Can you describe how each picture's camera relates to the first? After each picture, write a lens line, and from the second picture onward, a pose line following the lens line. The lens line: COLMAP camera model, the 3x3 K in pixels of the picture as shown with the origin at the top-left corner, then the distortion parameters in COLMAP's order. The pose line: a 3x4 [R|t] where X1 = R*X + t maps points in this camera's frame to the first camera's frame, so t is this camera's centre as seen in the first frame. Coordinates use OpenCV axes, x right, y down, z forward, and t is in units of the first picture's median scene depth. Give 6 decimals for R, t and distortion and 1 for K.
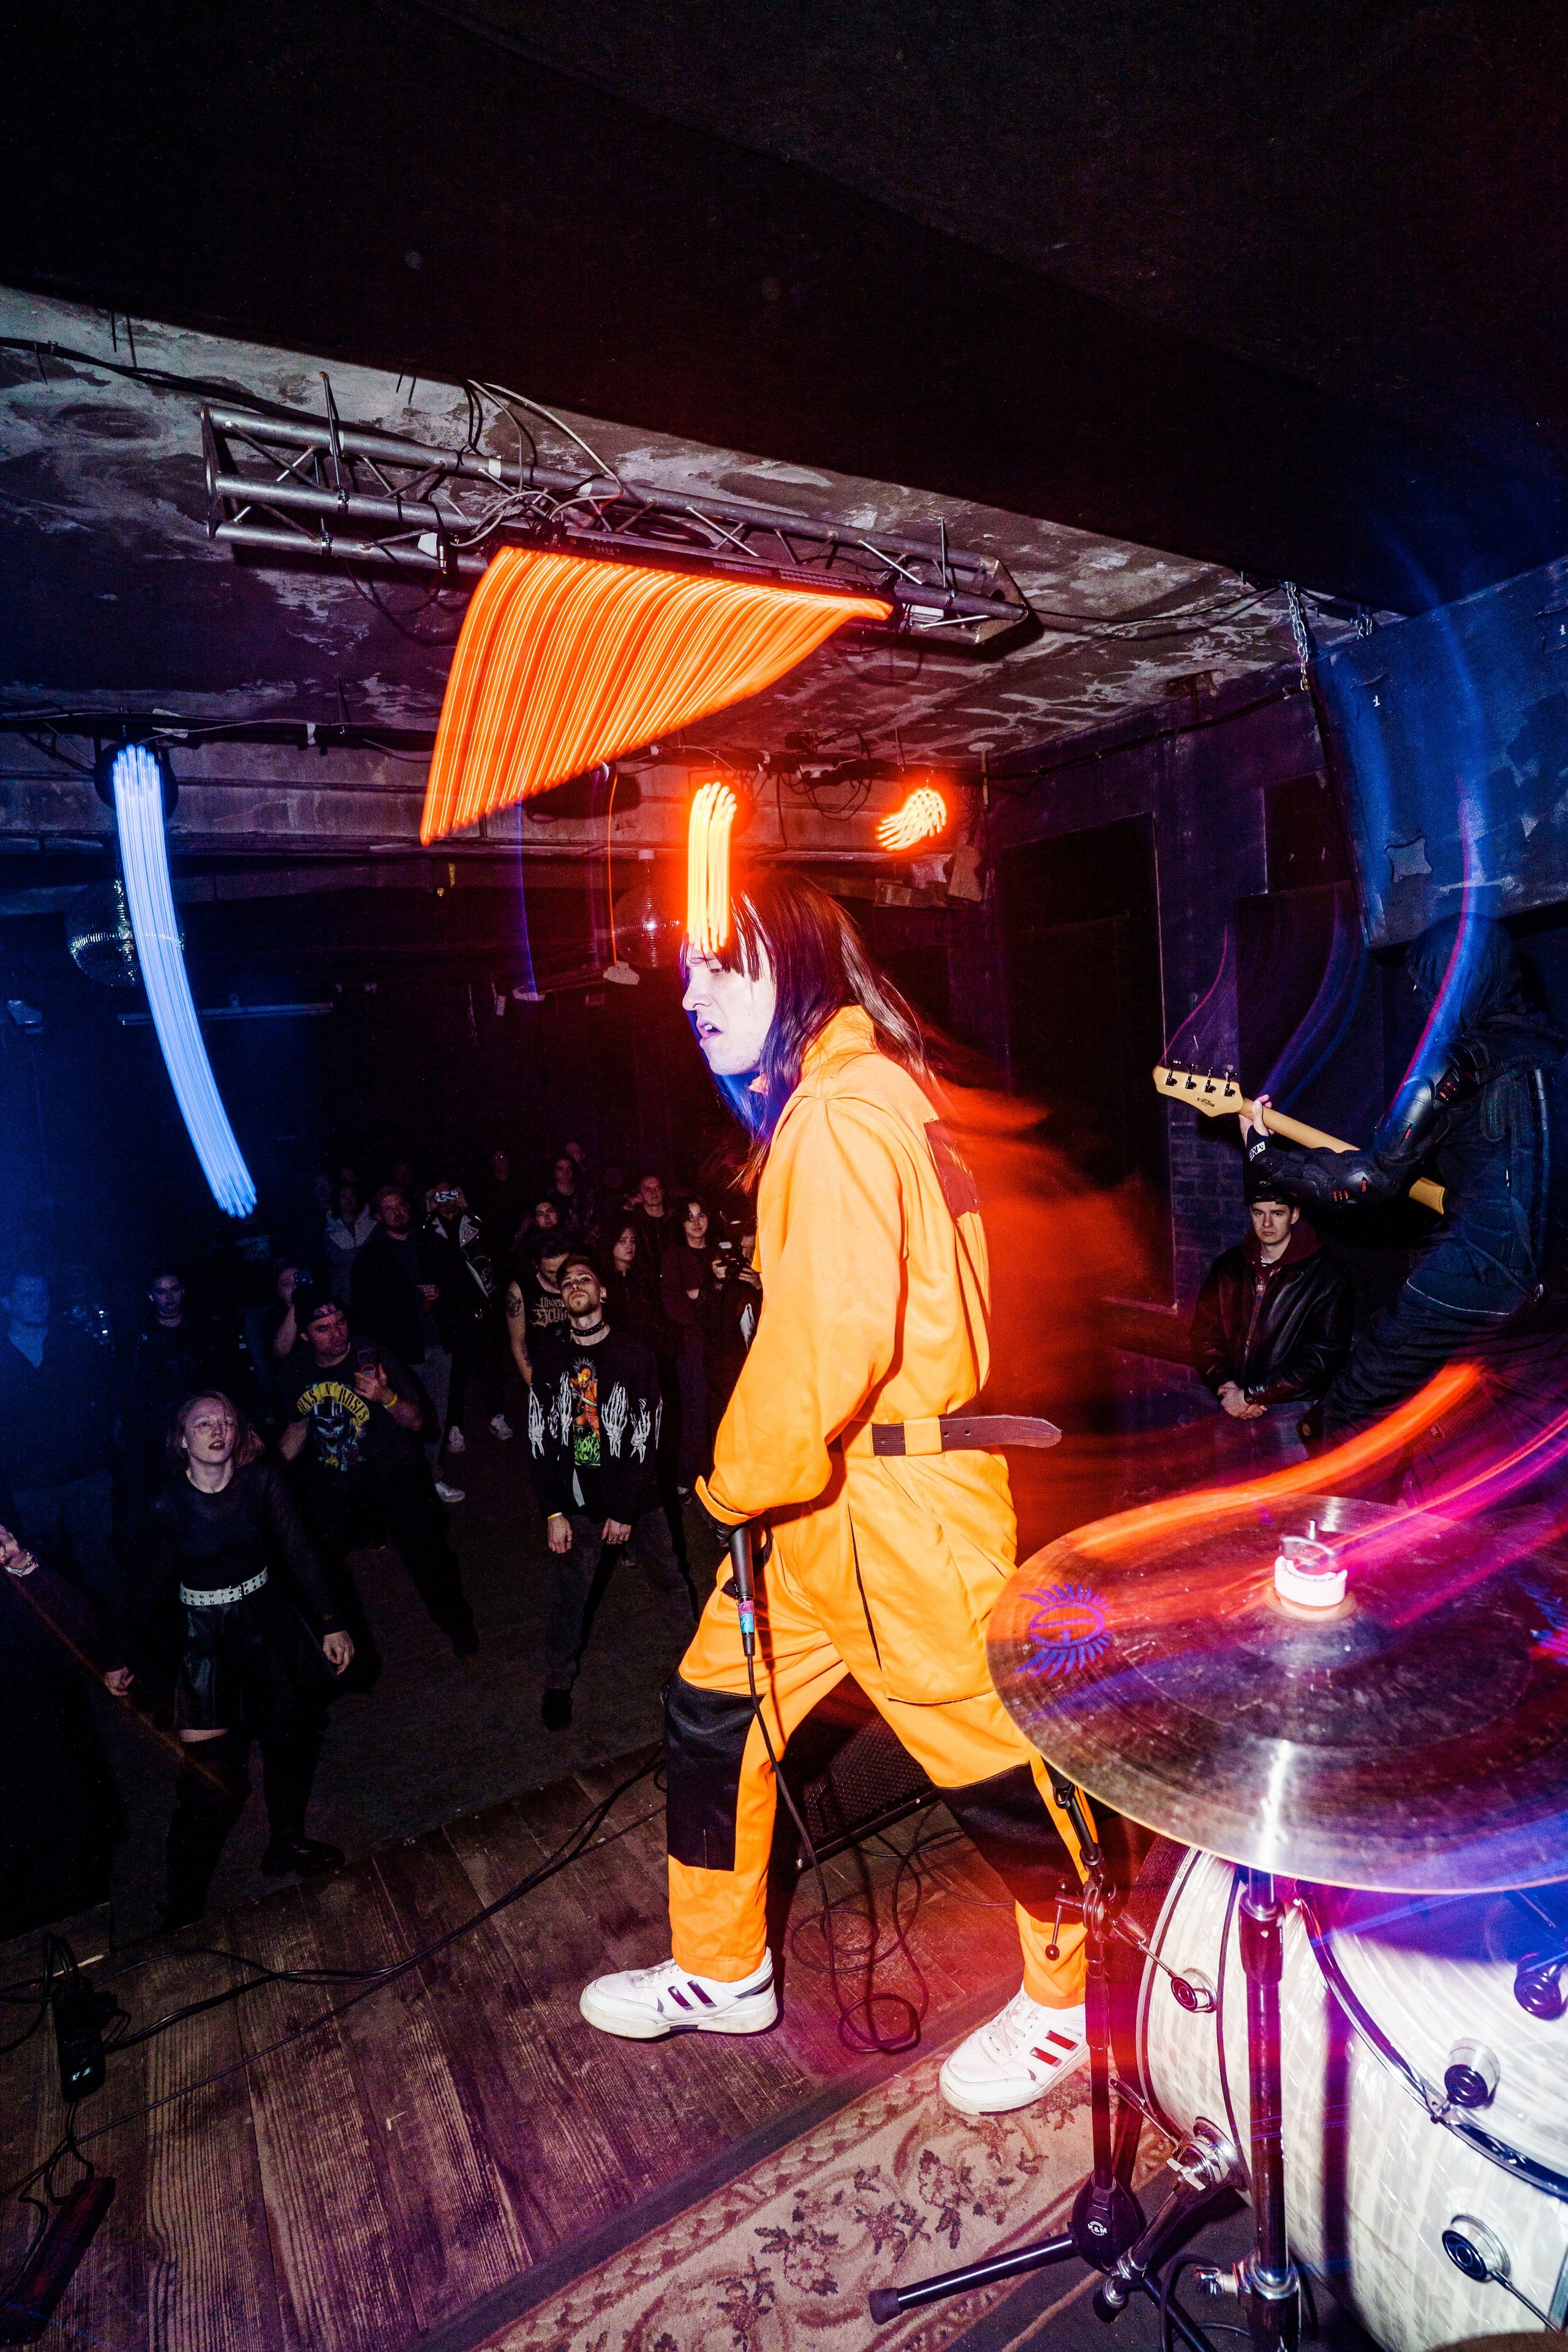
lens RADIAL K [[1331.1, 0, 784.0], [0, 1331.1, 1176.0], [0, 0, 1]] dist [-0.000075, 0.063383]
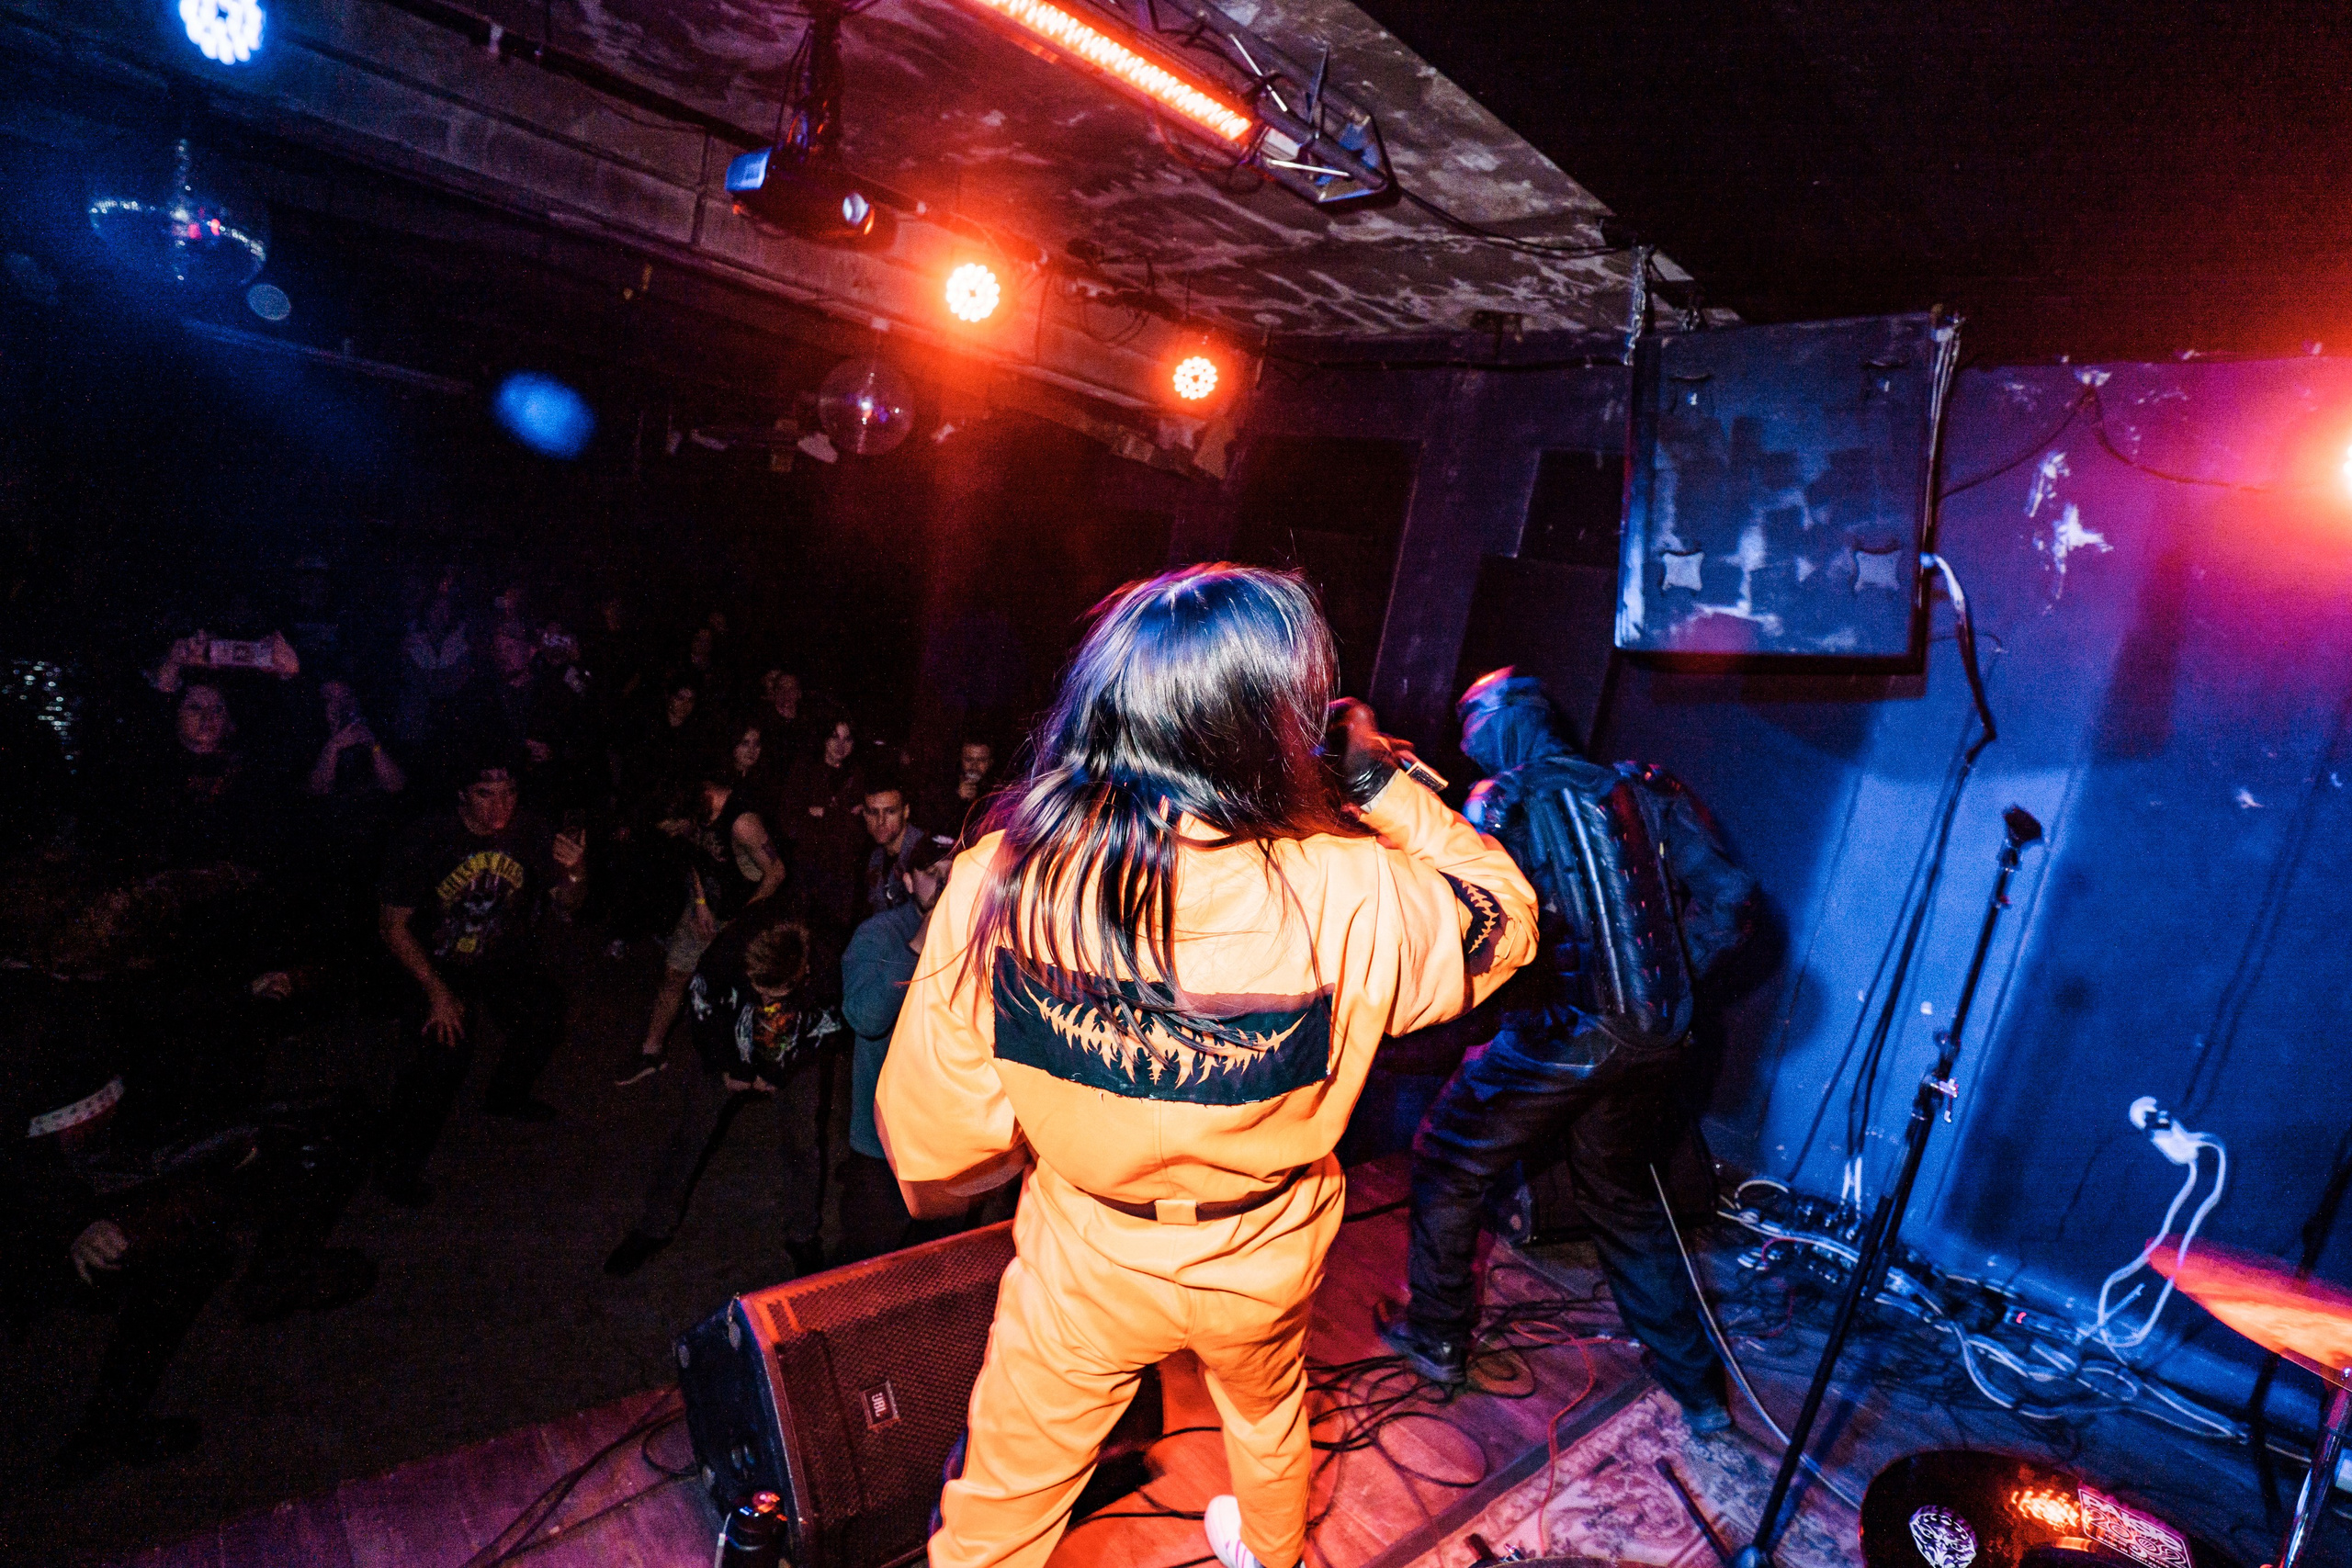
lens RADIAL K [[1292.5, 0, 1176.0], [0, 1292.5, 784.0], [0, 0, 1]] dist [-0.043028, 0.067998]
pose [[0.951770, 0.229399, 0.203742, -0.026240], [-0.240629, 0.970095, 0.031825, -0.025599], [-0.190348, -0.079317, 0.978507, 0.133854]]
